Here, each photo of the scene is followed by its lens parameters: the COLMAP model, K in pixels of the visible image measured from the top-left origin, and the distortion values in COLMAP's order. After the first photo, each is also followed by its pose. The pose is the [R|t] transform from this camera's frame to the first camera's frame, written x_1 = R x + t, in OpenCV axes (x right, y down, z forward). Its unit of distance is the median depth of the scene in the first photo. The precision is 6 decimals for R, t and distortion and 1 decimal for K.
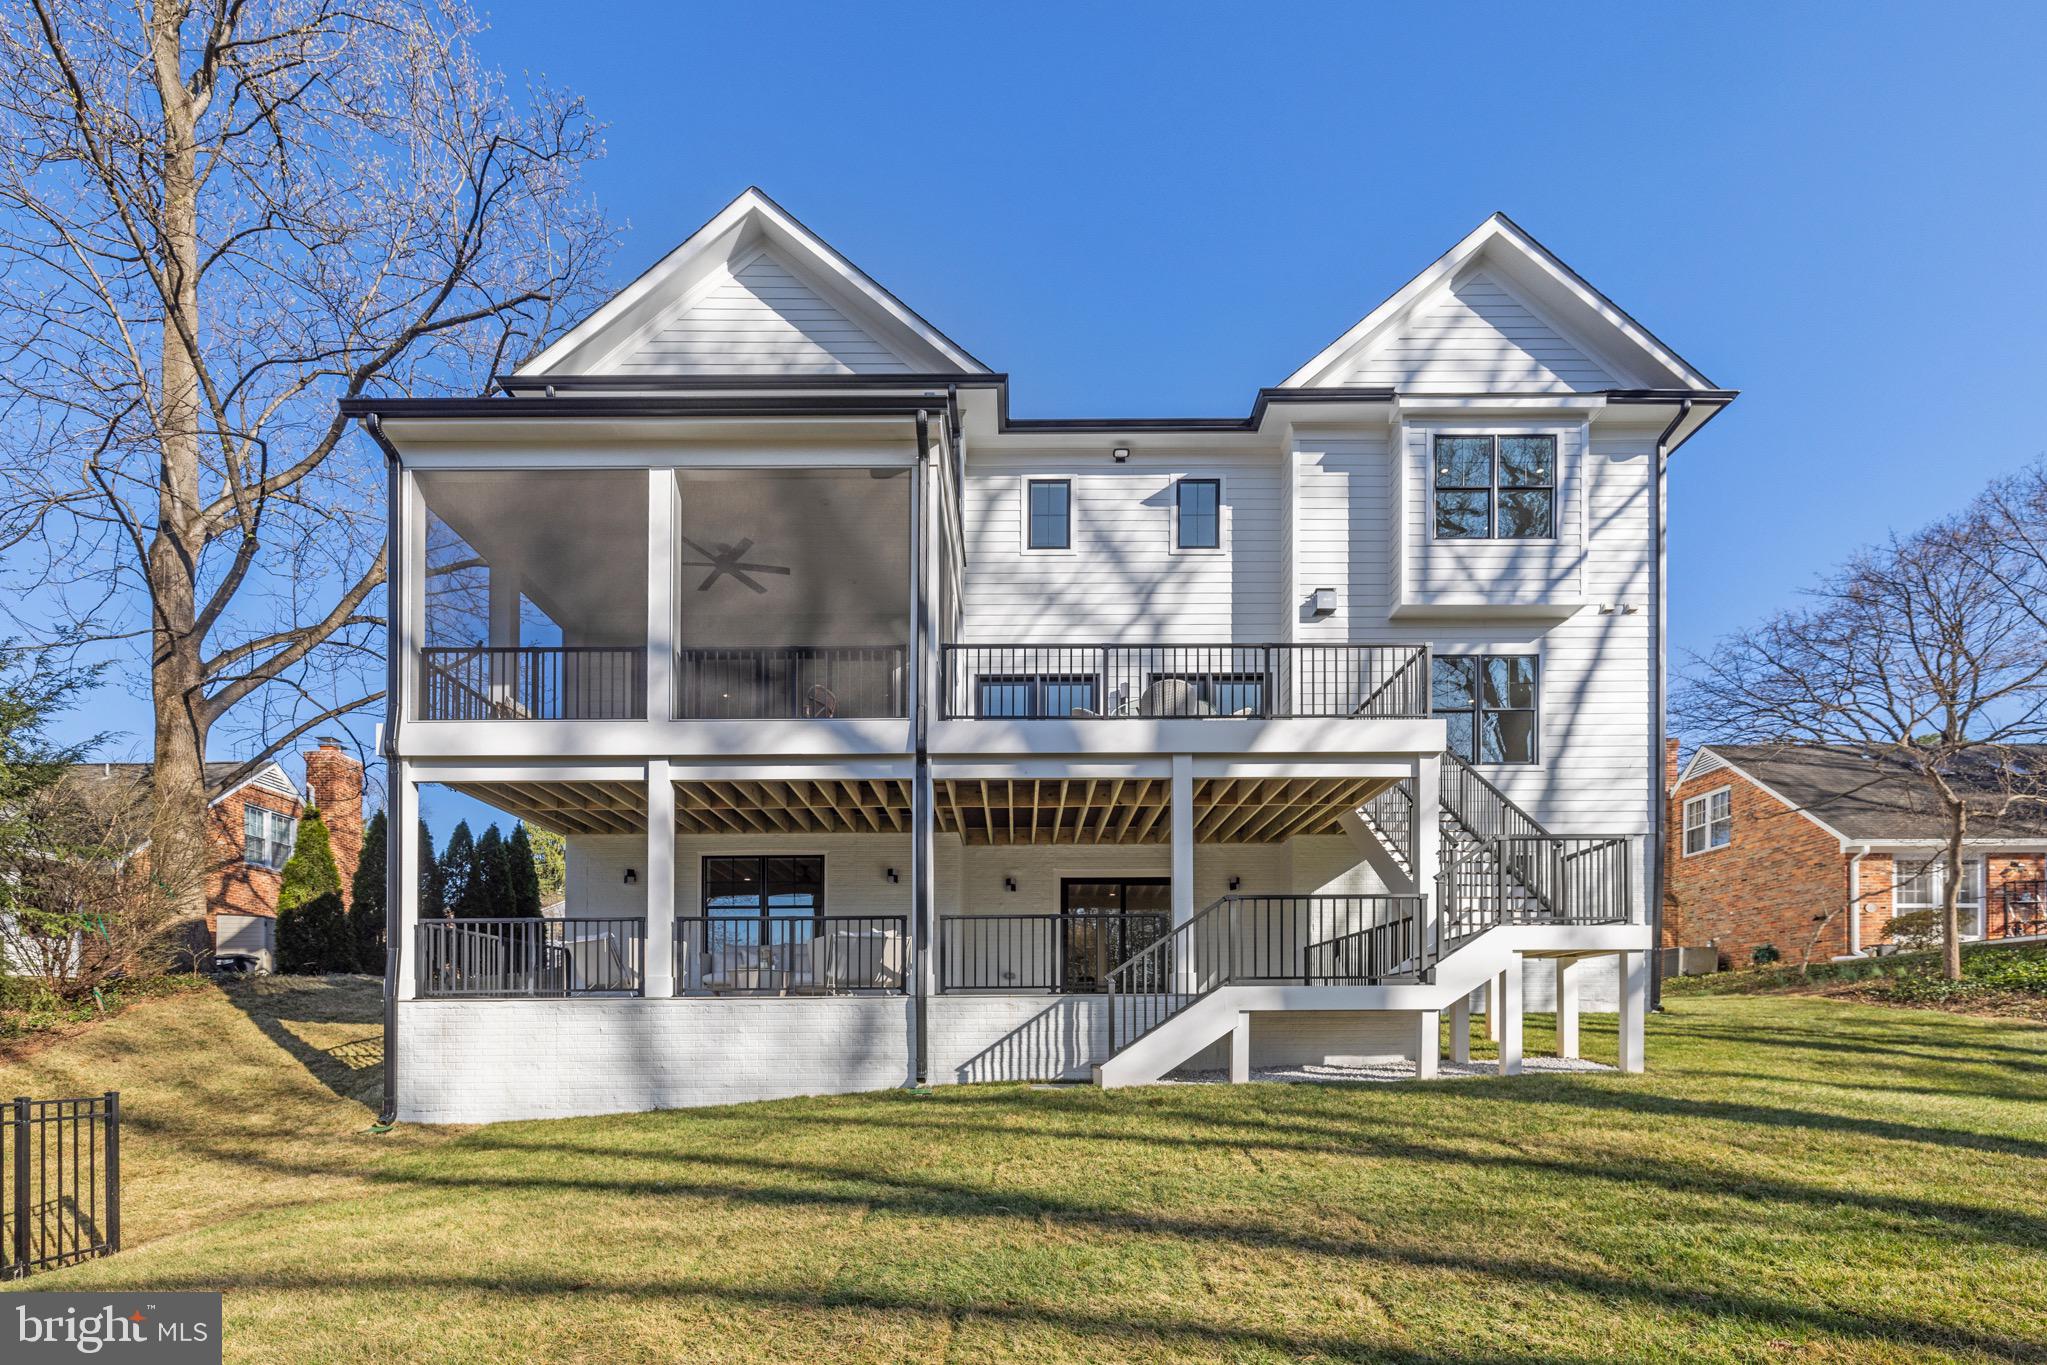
lens RADIAL K [[864.8, 0, 1025.7], [0, 864.8, 787.7], [0, 0, 1]] dist [0.002722, 0.000167]
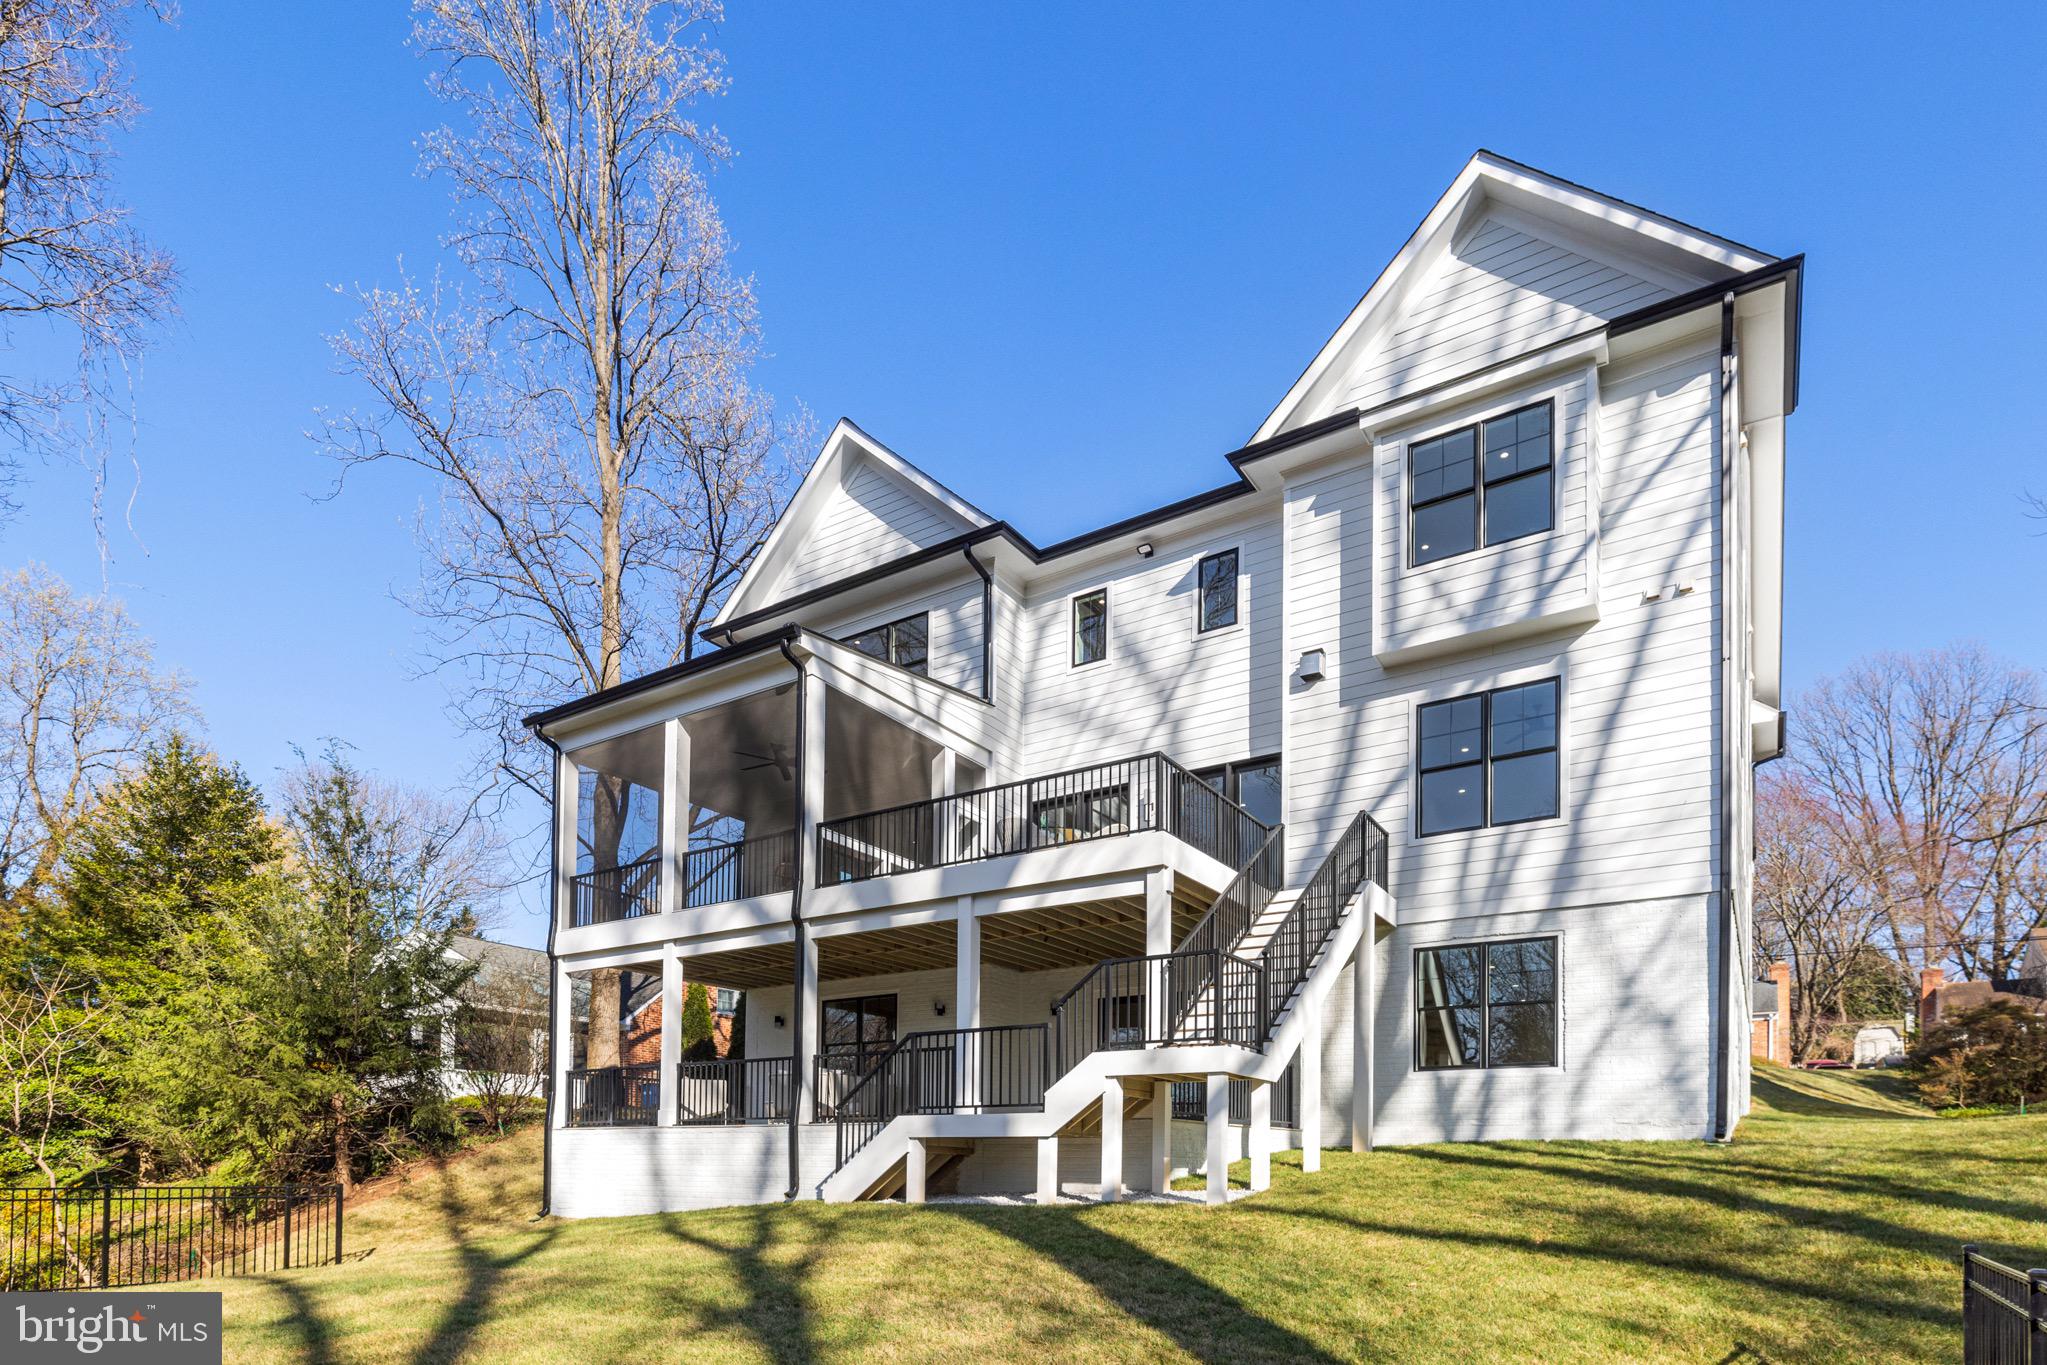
lens RADIAL K [[996.8, 0, 1022.8], [0, 996.8, 798.8], [0, 0, 1]] dist [0.008675, 0.000567]
pose [[0.849001, -0.168172, -0.500914, 0.609883], [0.132098, 0.985450, -0.106951, -0.010527], [0.511612, 0.024631, 0.858864, -0.029439]]
